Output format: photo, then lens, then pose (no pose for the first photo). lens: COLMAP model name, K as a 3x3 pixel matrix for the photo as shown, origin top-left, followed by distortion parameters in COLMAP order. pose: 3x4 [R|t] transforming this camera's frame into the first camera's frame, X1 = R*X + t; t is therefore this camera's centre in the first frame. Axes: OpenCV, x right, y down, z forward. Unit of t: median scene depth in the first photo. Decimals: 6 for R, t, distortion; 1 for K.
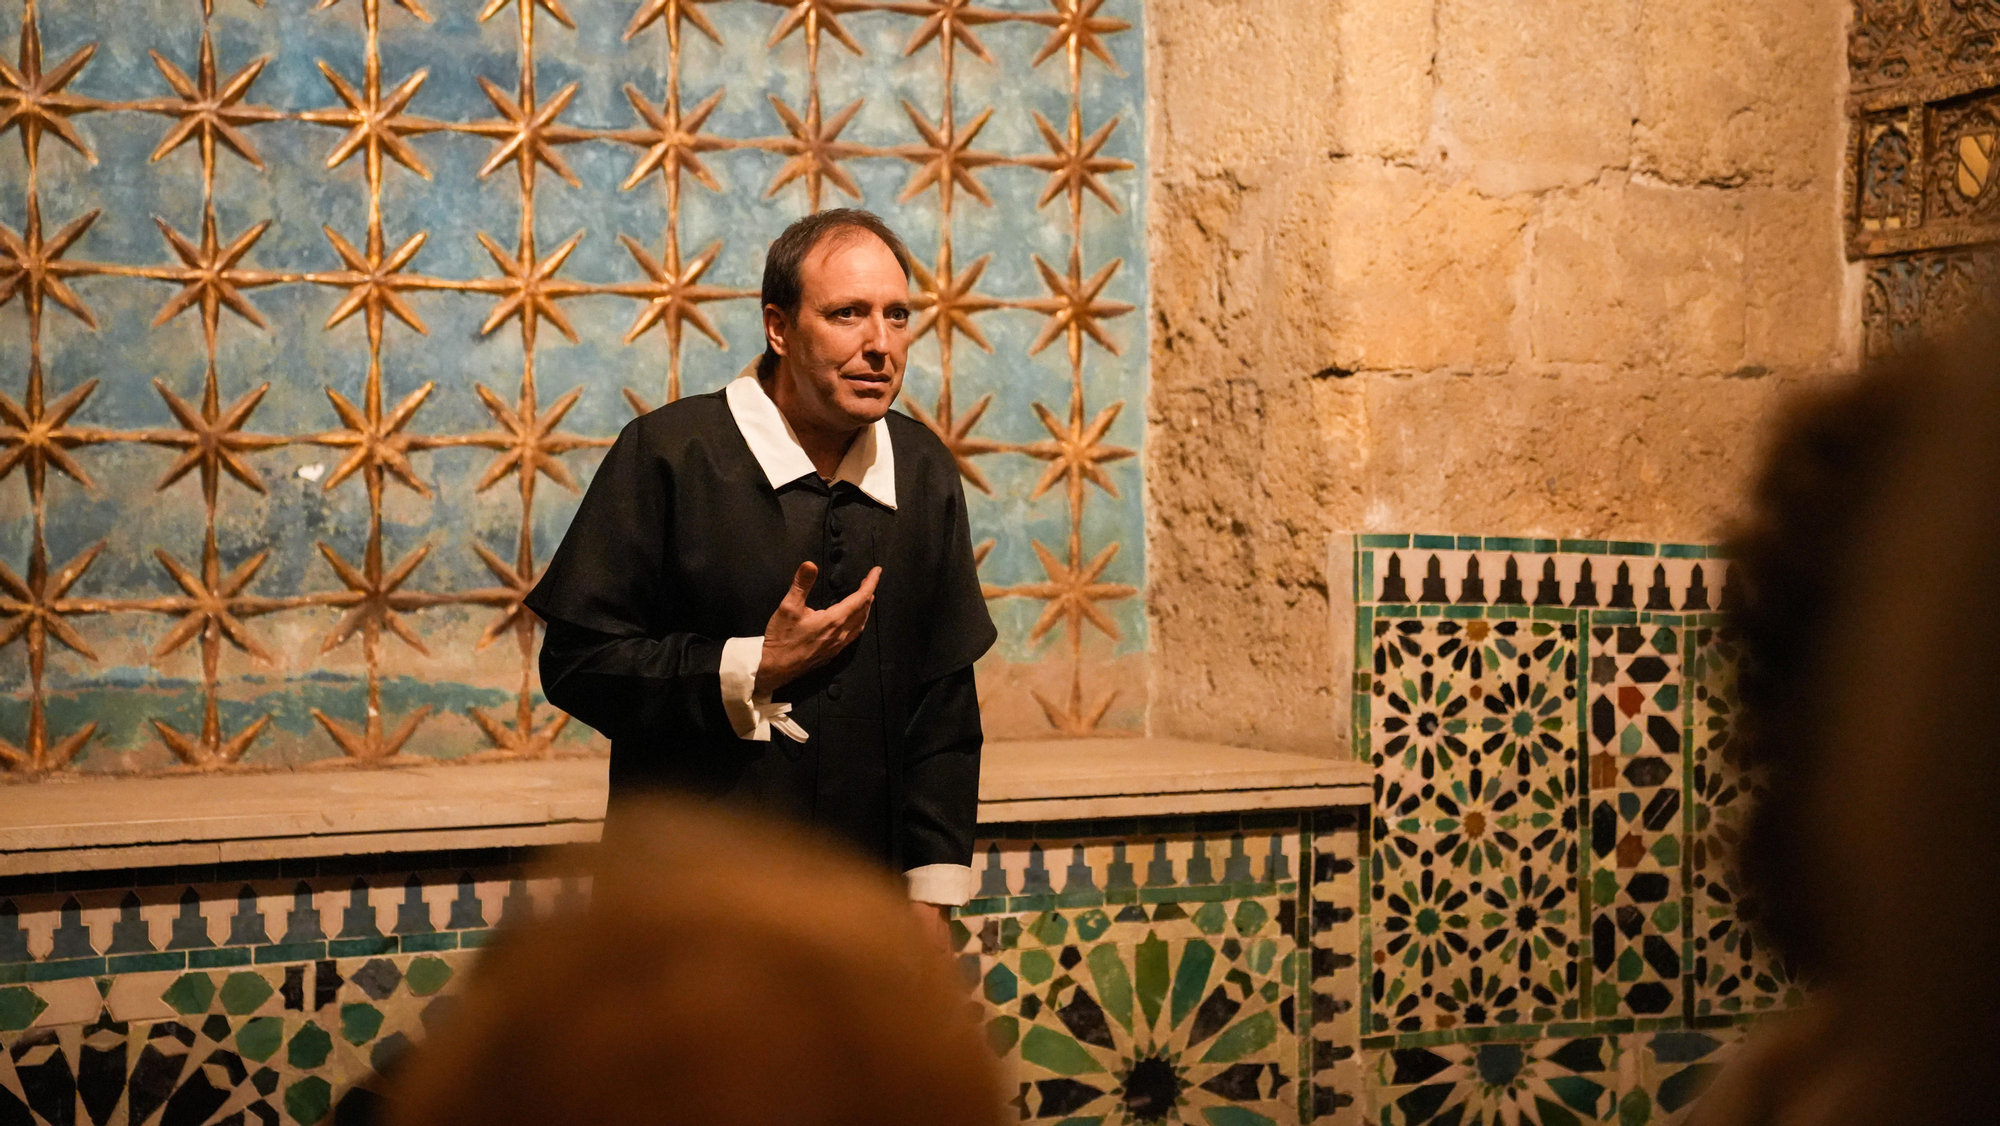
lens RADIAL K [[3214.4, 0, 998.4], [0, 3214.4, 550.7], [0, 0, 1]] dist [0.282457, 0.000000]
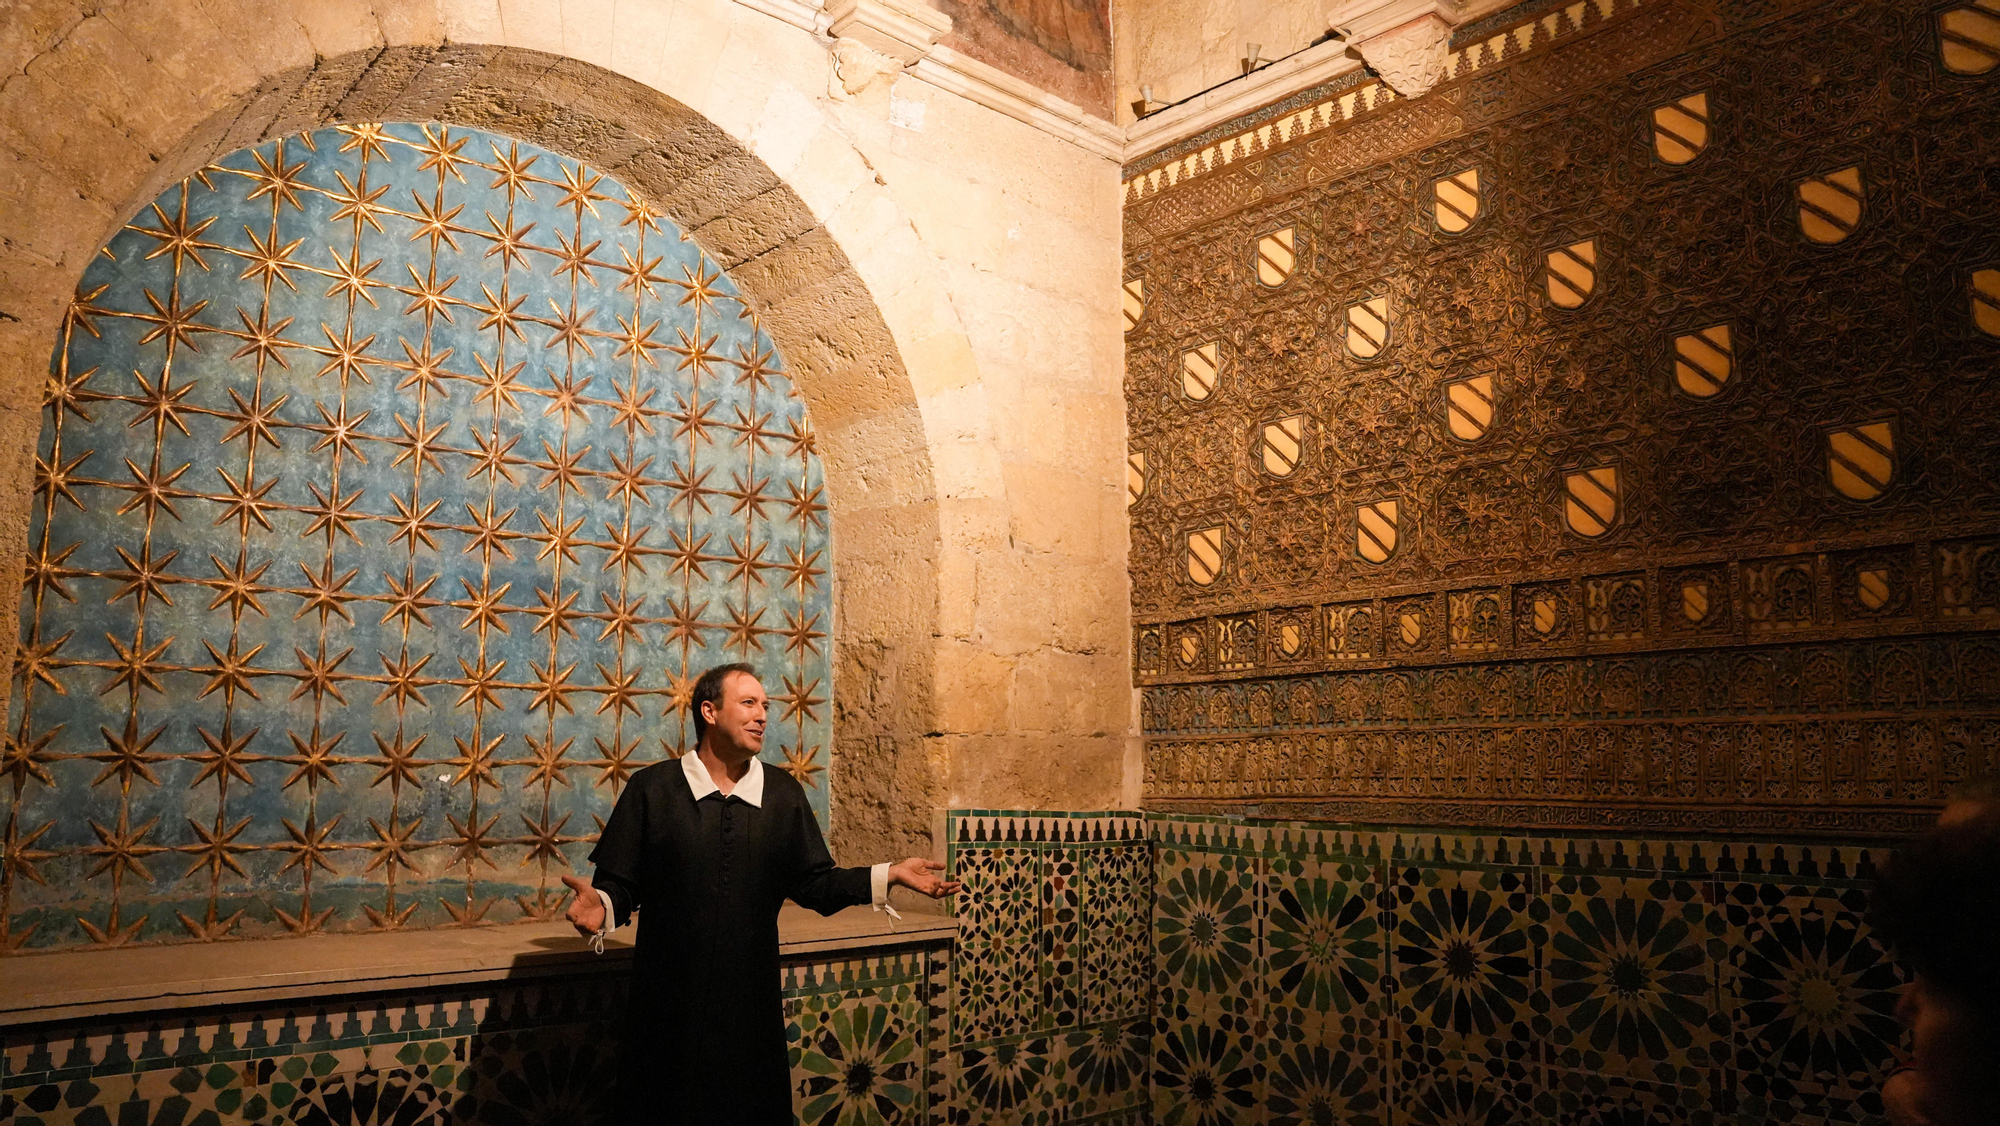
lens RADIAL K [[1403.0, 0, 987.1], [0, 1403.0, 554.2], [0, 0, 1]] dist [-0.127619, 0.102259]
pose [[0.961009, 0.043584, 0.273062, -0.123977], [0.001844, 0.986468, -0.163941, -0.020149], [-0.276513, 0.158052, 0.947924, 0.077463]]
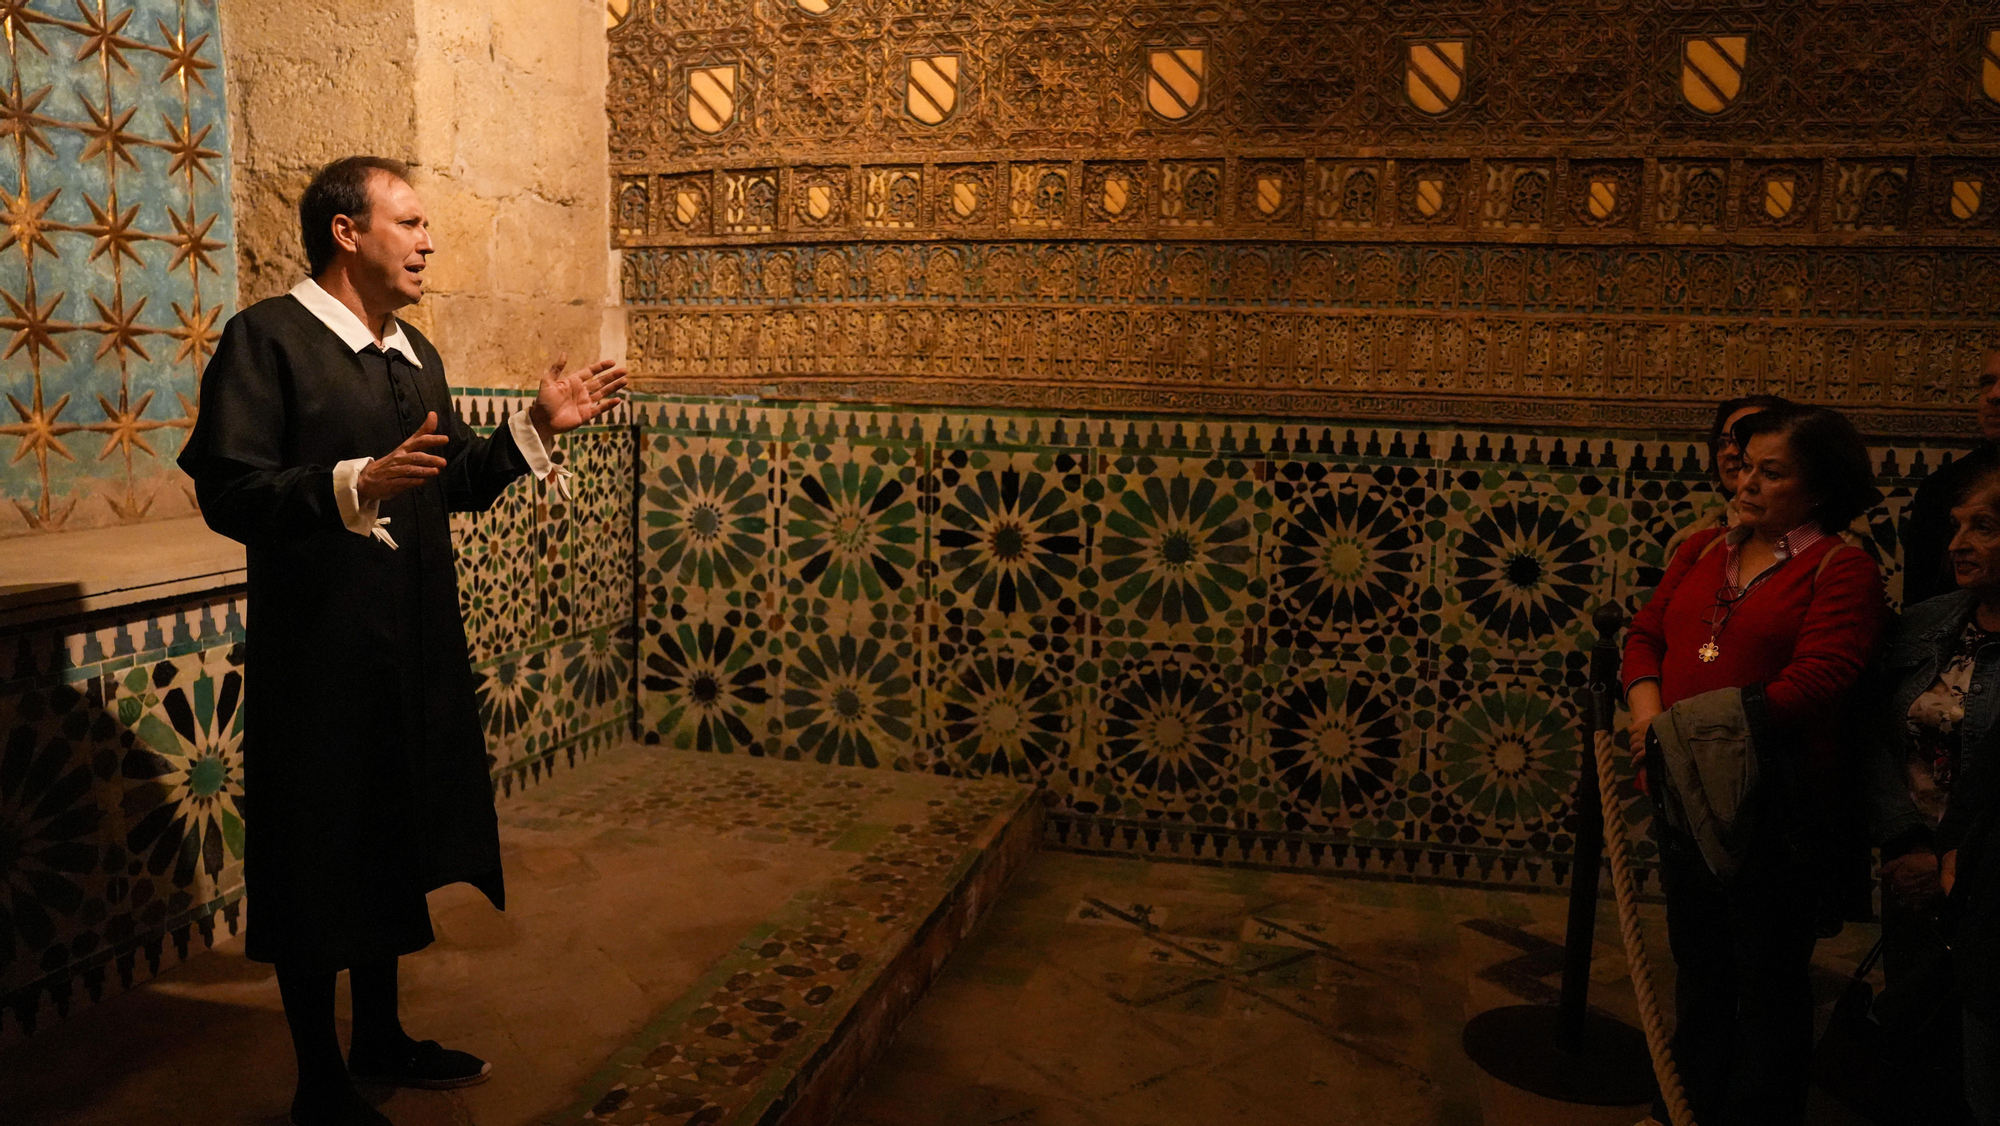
lens RADIAL K [[1403.0, 0, 1003.7], [0, 1403.0, 555.7], [0, 0, 1]] dist [-0.127619, 0.102259]
pose [[0.649084, -0.087347, 0.755686, -0.252353], [-0.008494, 0.992492, 0.122014, -0.008117], [-0.760669, -0.085616, 0.643469, 0.279996]]
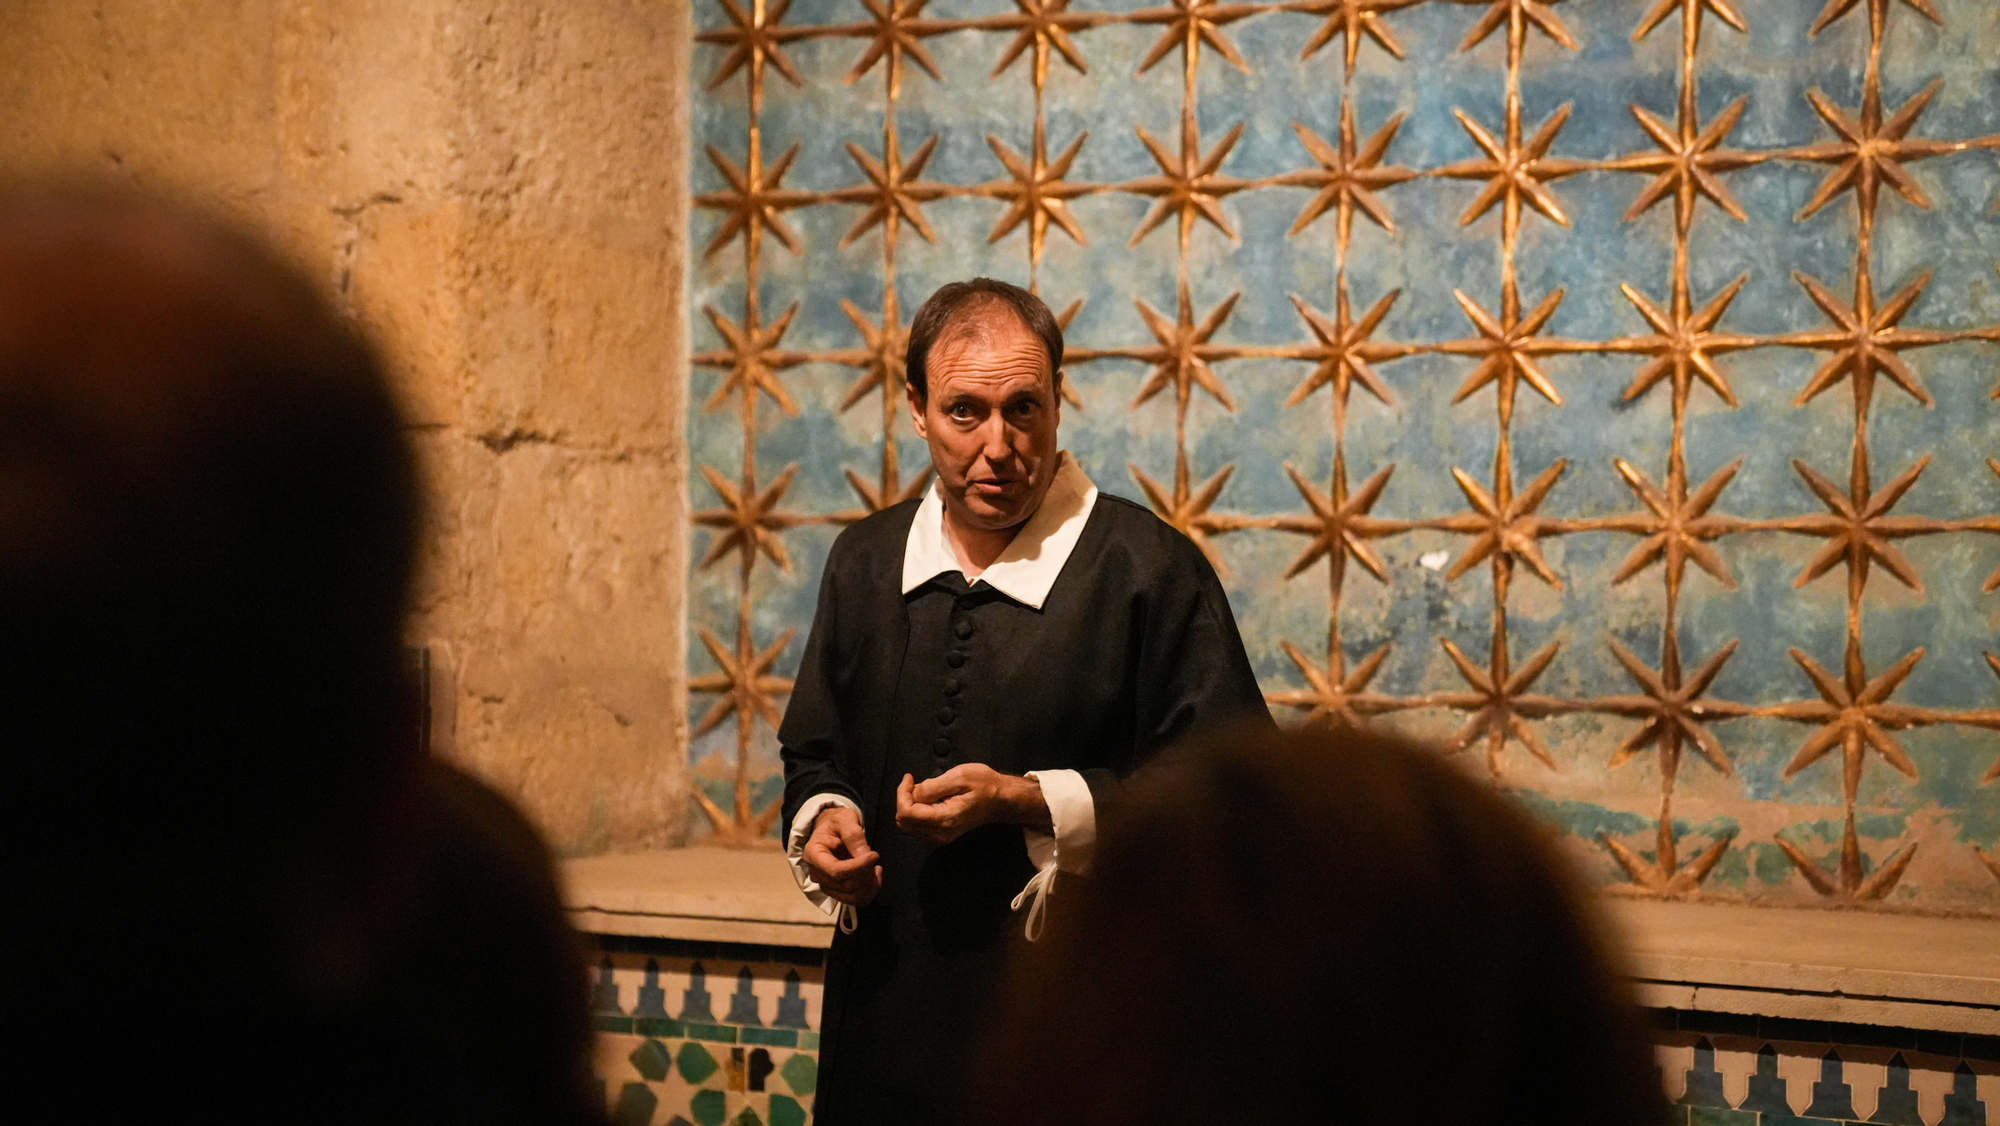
lens RADIAL K [[3922.5, 0, 970.3], [0, 3922.5, 541.4], [0, 0, 1]] dist [0.414127, 0.000000]
pose [[0.586337, 0.003051, -0.810061, 0.593873], [-0.022533, 0.999667, -0.012545, -0.012207], [0.809754, 0.025609, 0.586211, 0.239363]]
